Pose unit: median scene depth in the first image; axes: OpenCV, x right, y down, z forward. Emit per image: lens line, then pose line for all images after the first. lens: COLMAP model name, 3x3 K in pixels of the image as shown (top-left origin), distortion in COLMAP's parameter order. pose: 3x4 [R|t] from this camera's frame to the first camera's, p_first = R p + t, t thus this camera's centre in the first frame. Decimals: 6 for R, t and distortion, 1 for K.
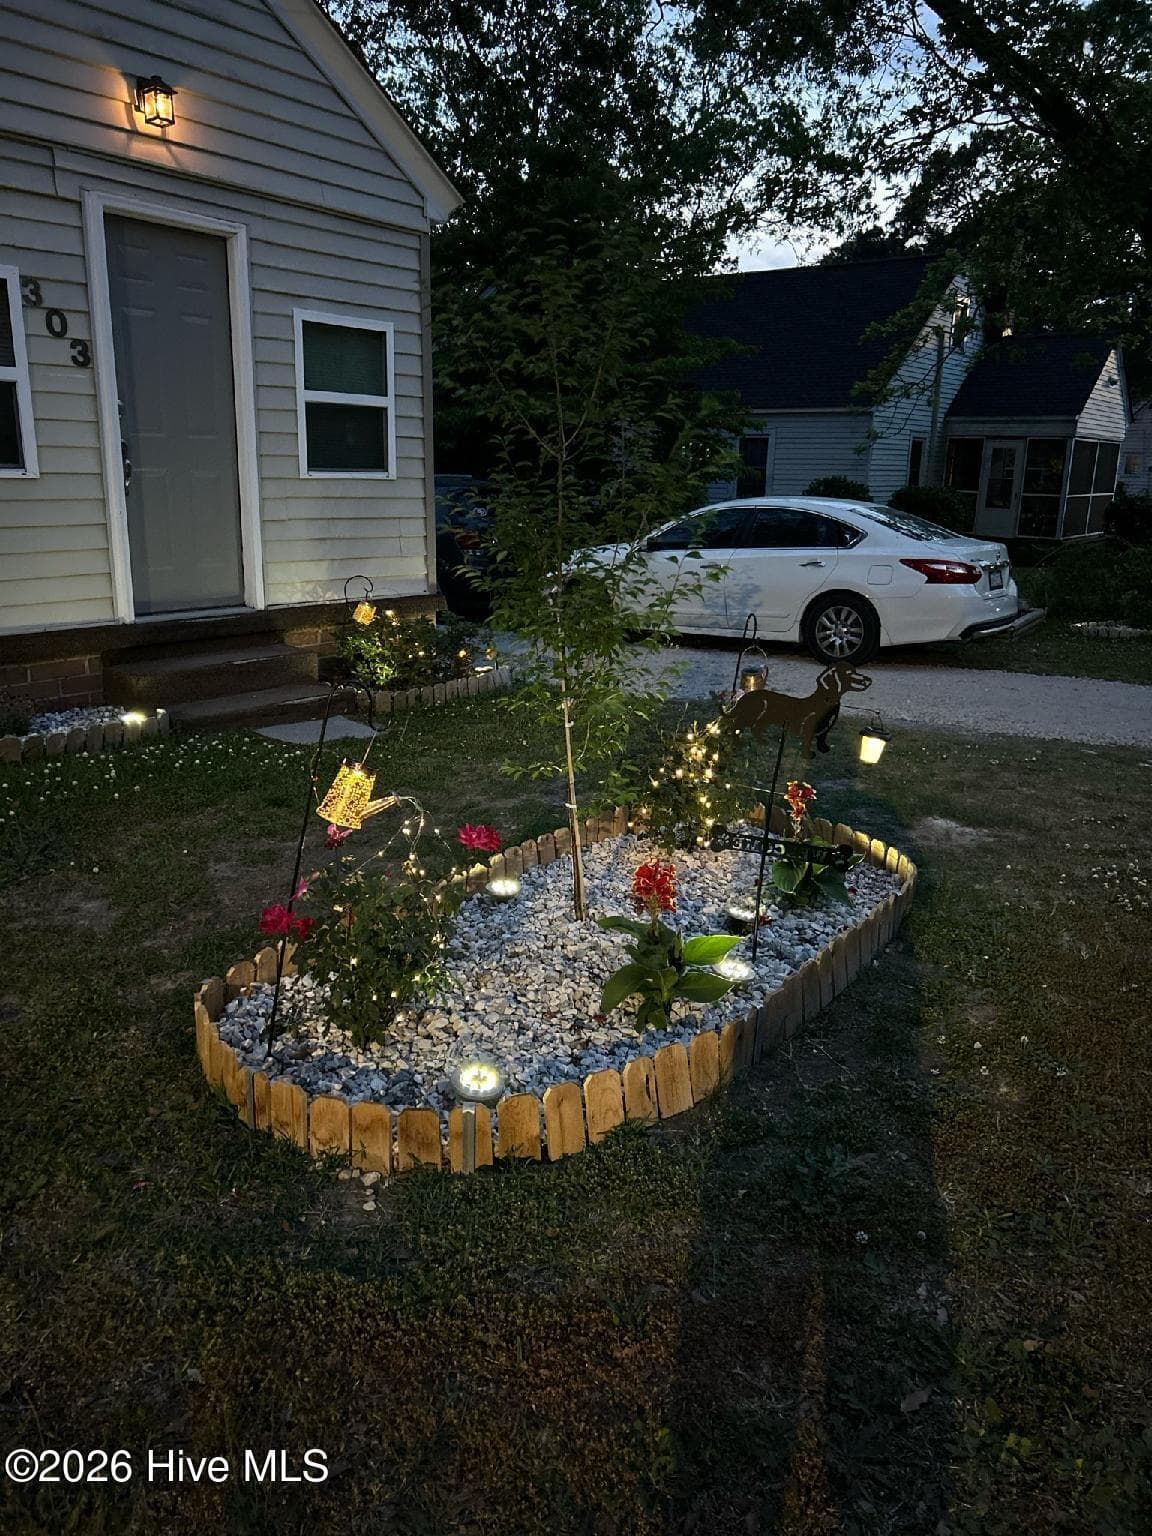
lens RADIAL K [[1170.7, 0, 576.0], [0, 1170.7, 768.0], [0, 0, 1]] dist [0.093184, -0.087435]
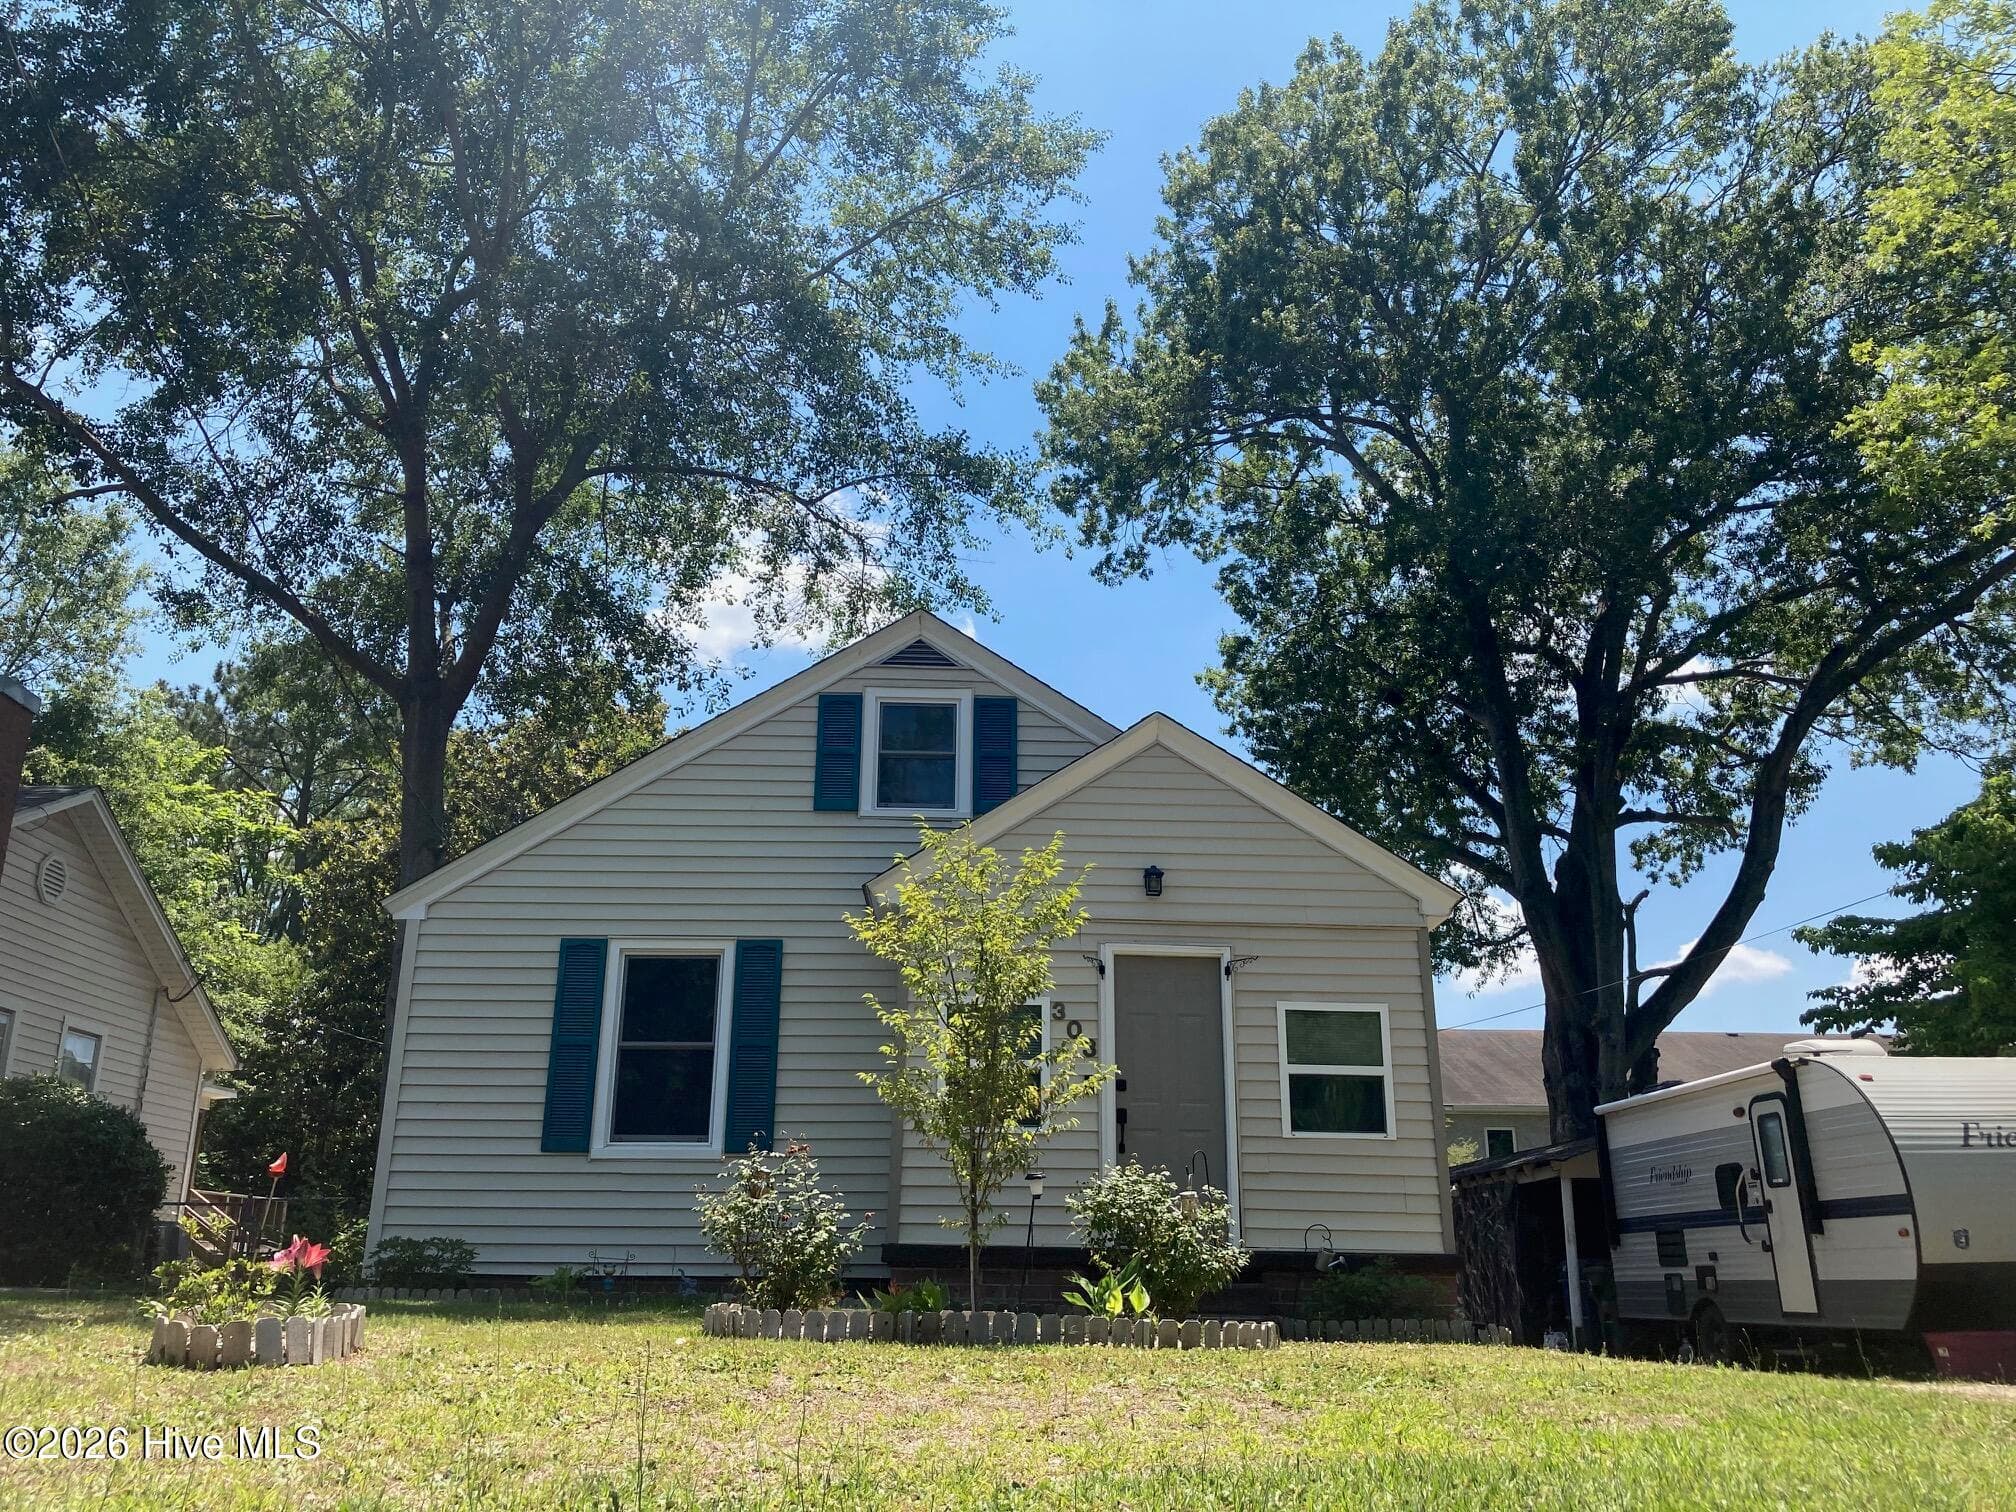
lens RADIAL K [[1592.0, 0, 1000.7], [0, 1592.0, 779.3], [0, 0, 1]] dist [0.034787, 0.010280]
pose [[0.629151, -0.232602, -0.741664, 0.868252], [-0.197660, 0.874931, -0.442071, 0.203170], [0.751731, 0.424727, 0.504488, -0.155773]]
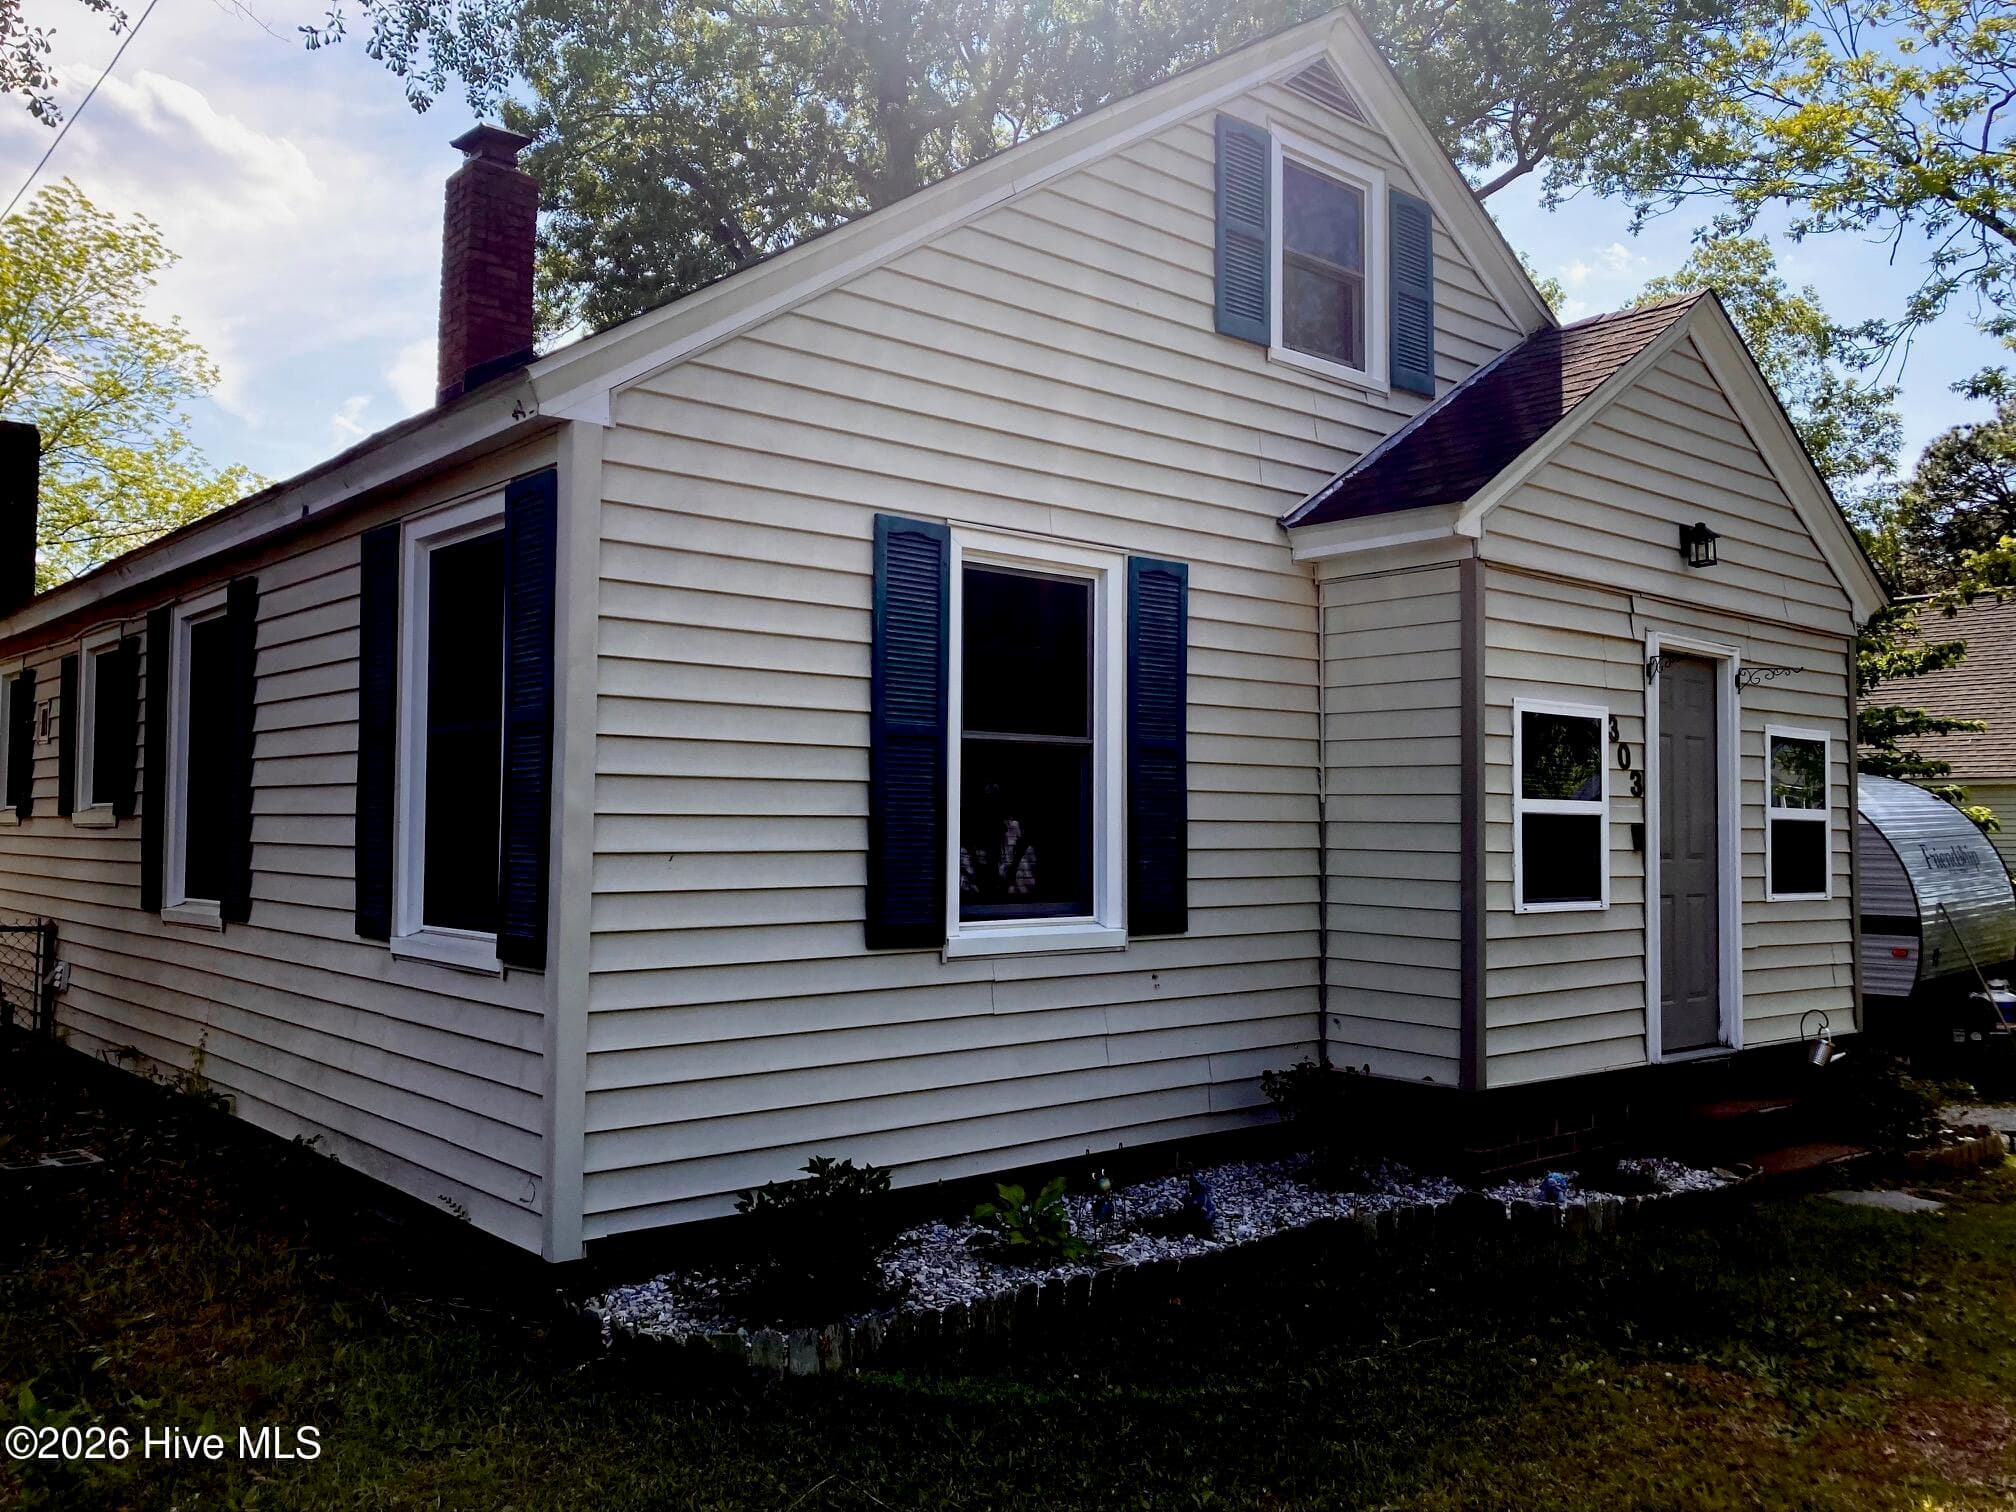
lens RADIAL K [[1616.3, 0, 1008.0], [0, 1616.3, 756.0], [0, 0, 1]] dist [0.100650, 0.001873]
pose [[0.979638, -0.009998, -0.200525, -0.560572], [-0.050038, 0.955086, -0.292073, 0.040530], [0.194439, 0.296160, 0.935138, -0.307499]]
